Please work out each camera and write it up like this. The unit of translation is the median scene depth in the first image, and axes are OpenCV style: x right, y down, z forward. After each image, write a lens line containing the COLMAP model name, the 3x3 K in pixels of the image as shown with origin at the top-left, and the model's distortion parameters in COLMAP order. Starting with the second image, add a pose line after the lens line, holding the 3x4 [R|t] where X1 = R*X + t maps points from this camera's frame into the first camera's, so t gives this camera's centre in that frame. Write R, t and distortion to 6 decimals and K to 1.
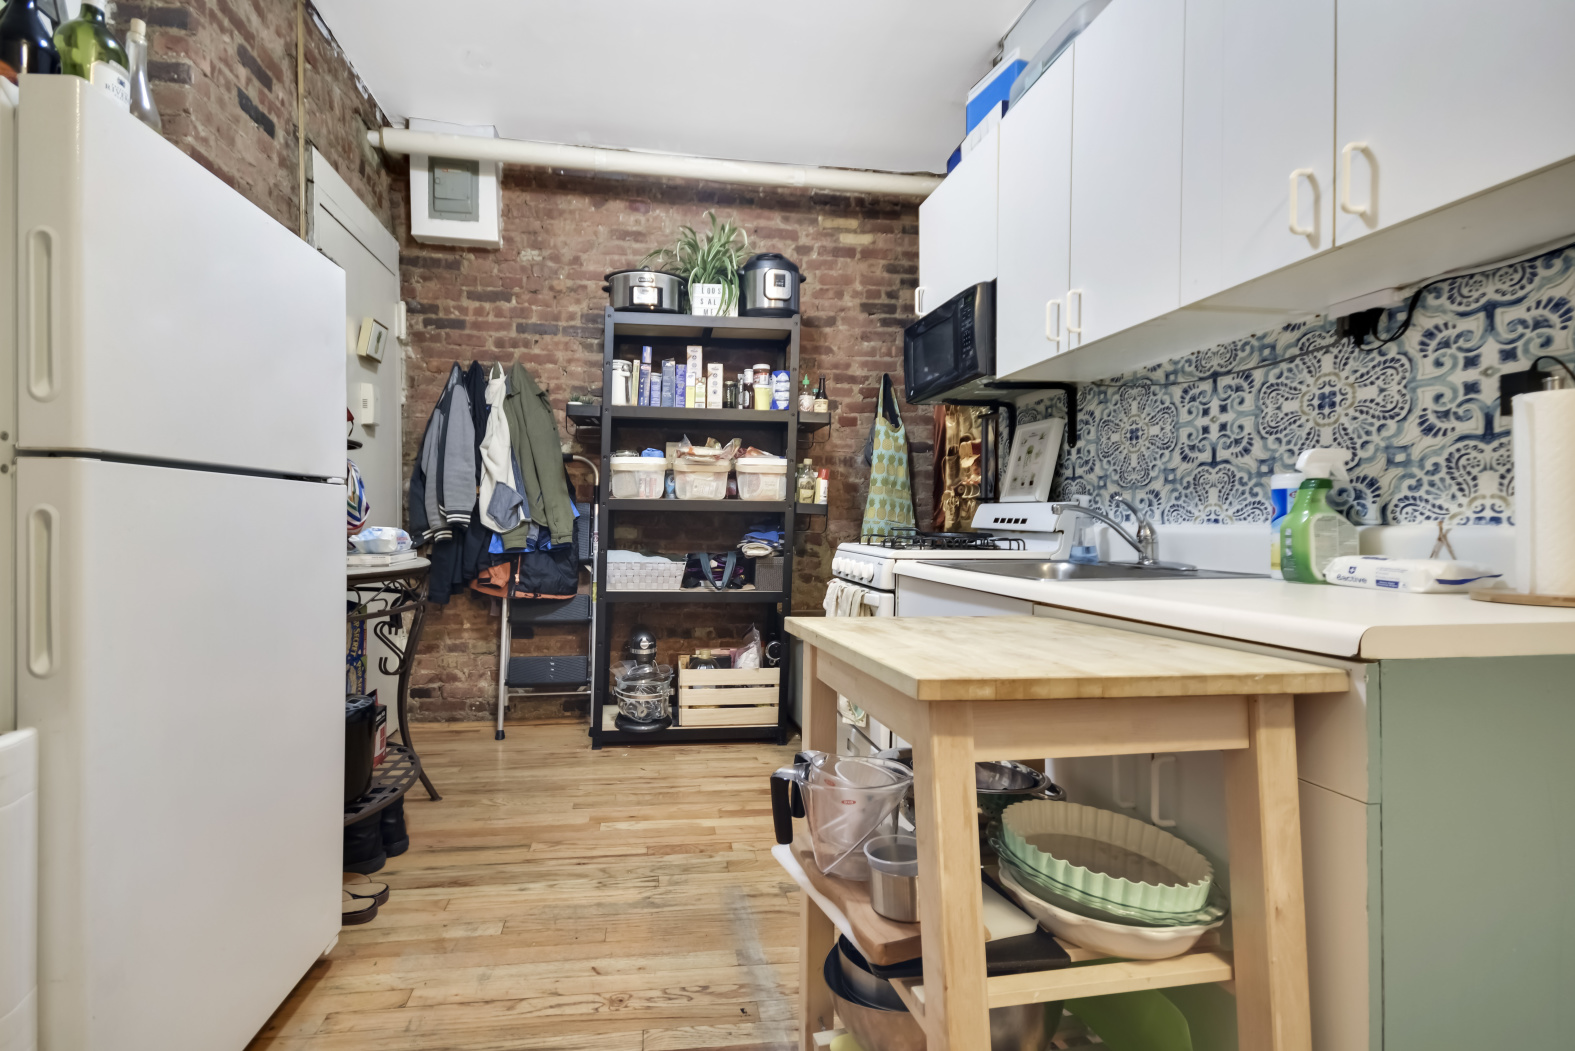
lens RADIAL K [[629.5, 0, 787.5], [0, 629.5, 525.5], [0, 0, 1]] dist [0.029351, 0.000065]
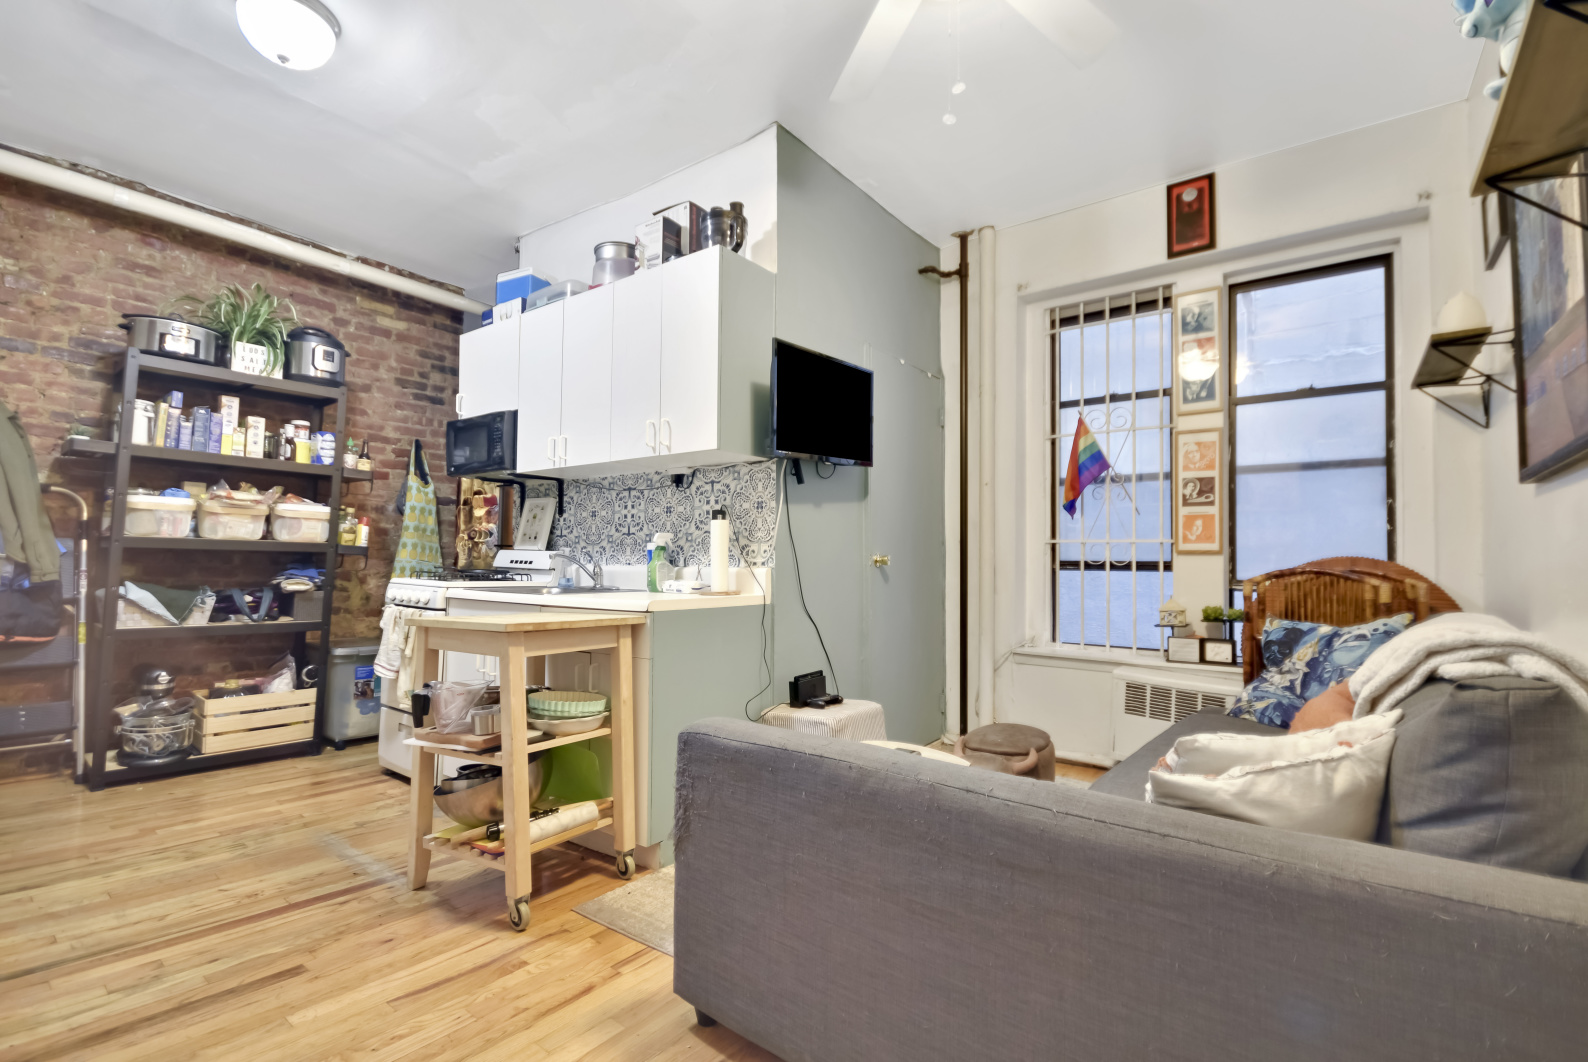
lens RADIAL K [[763.9, 0, 794.0], [0, 763.9, 531.0], [0, 0, 1]] dist [-0.000427, -0.019372]
pose [[0.751240, 0.031758, 0.659265, -0.273102], [-0.006120, 0.999134, -0.041157, -0.007835], [-0.660001, 0.026884, 0.750784, -0.603072]]
